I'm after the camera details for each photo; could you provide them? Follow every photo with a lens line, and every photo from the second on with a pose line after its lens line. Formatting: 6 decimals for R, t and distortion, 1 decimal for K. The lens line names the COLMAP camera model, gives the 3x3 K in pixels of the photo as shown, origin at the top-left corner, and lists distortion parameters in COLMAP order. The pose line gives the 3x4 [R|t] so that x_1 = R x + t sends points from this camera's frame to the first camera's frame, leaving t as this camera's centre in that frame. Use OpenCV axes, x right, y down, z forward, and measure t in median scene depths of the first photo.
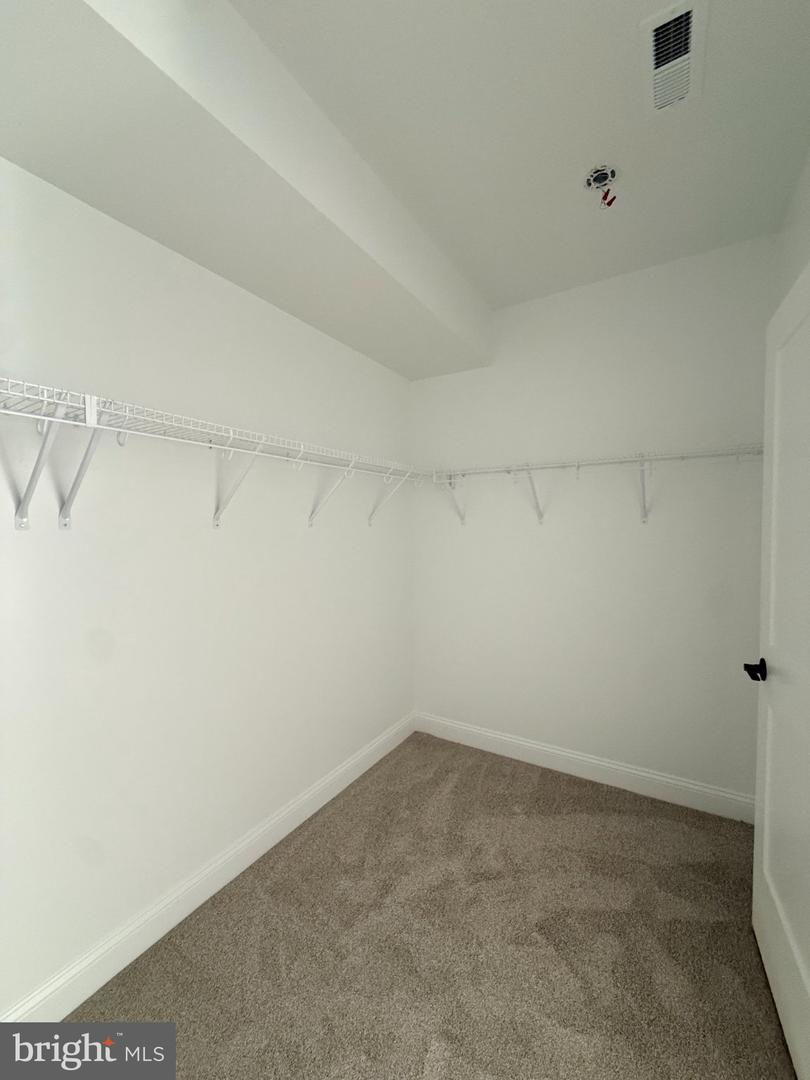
lens RADIAL K [[429.4, 0, 407.9], [0, 429.4, 540.6], [0, 0, 1]] dist [-0.002233, -0.000034]
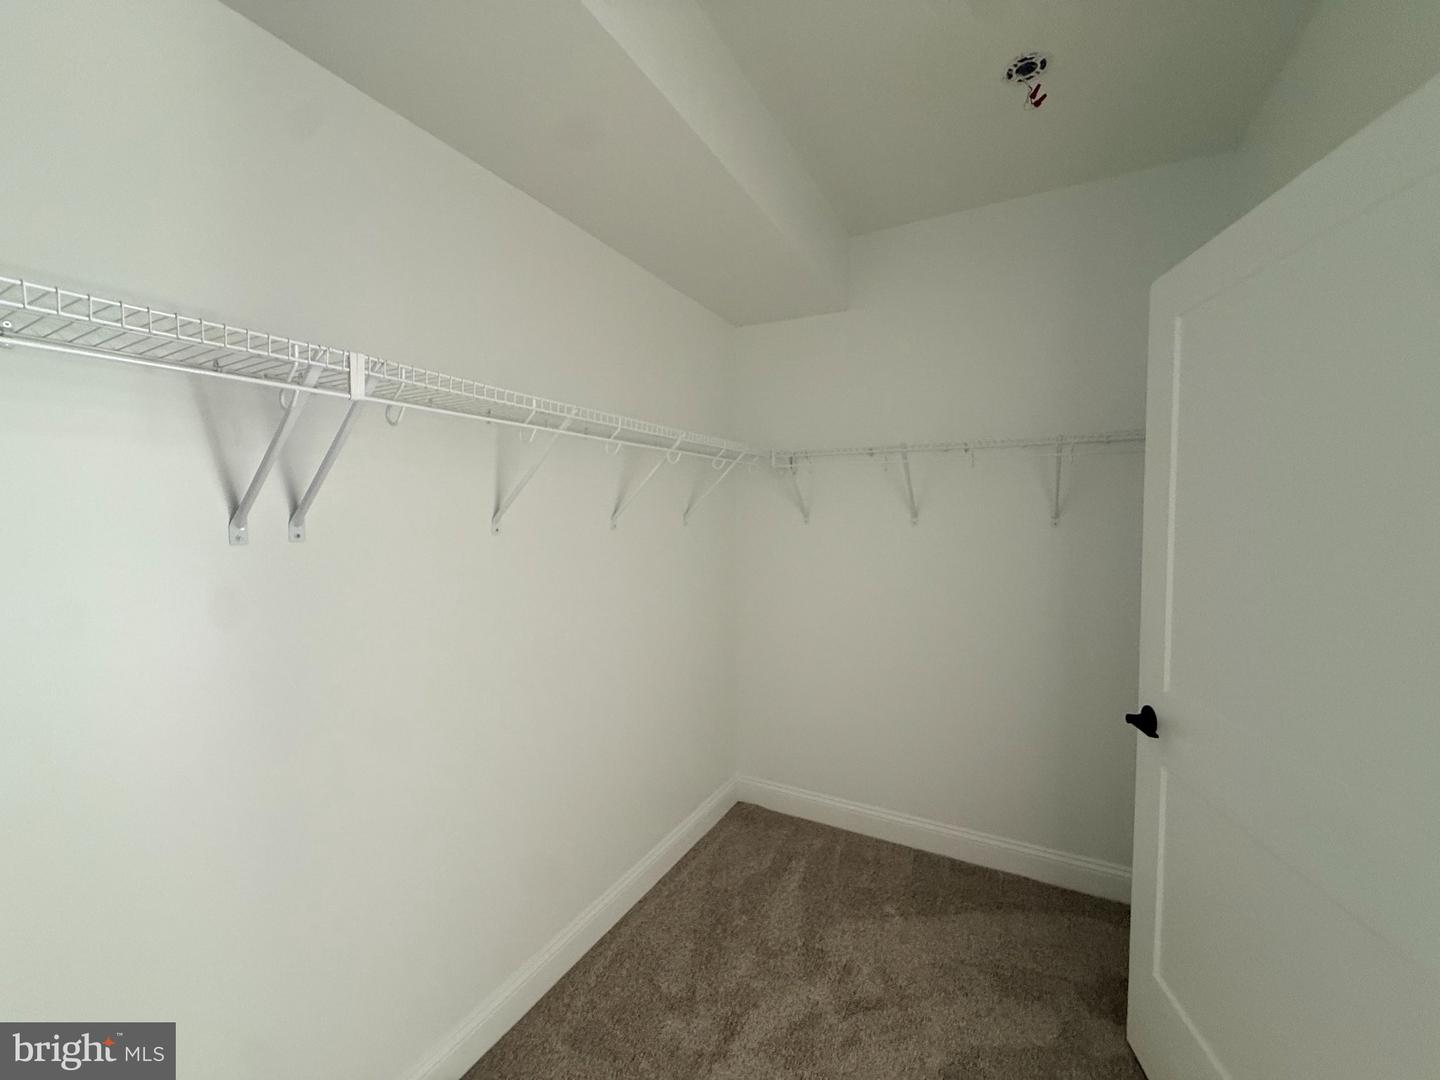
lens RADIAL K [[572.6, 0, 716.1], [0, 572.6, 534.0], [0, 0, 1]] dist [-0.002233, -0.000034]
pose [[0.998560, 0.004404, 0.053457, -0.122445], [-0.004505, 0.999988, 0.001780, -0.030845], [-0.053448, -0.002018, 0.998569, 0.029477]]
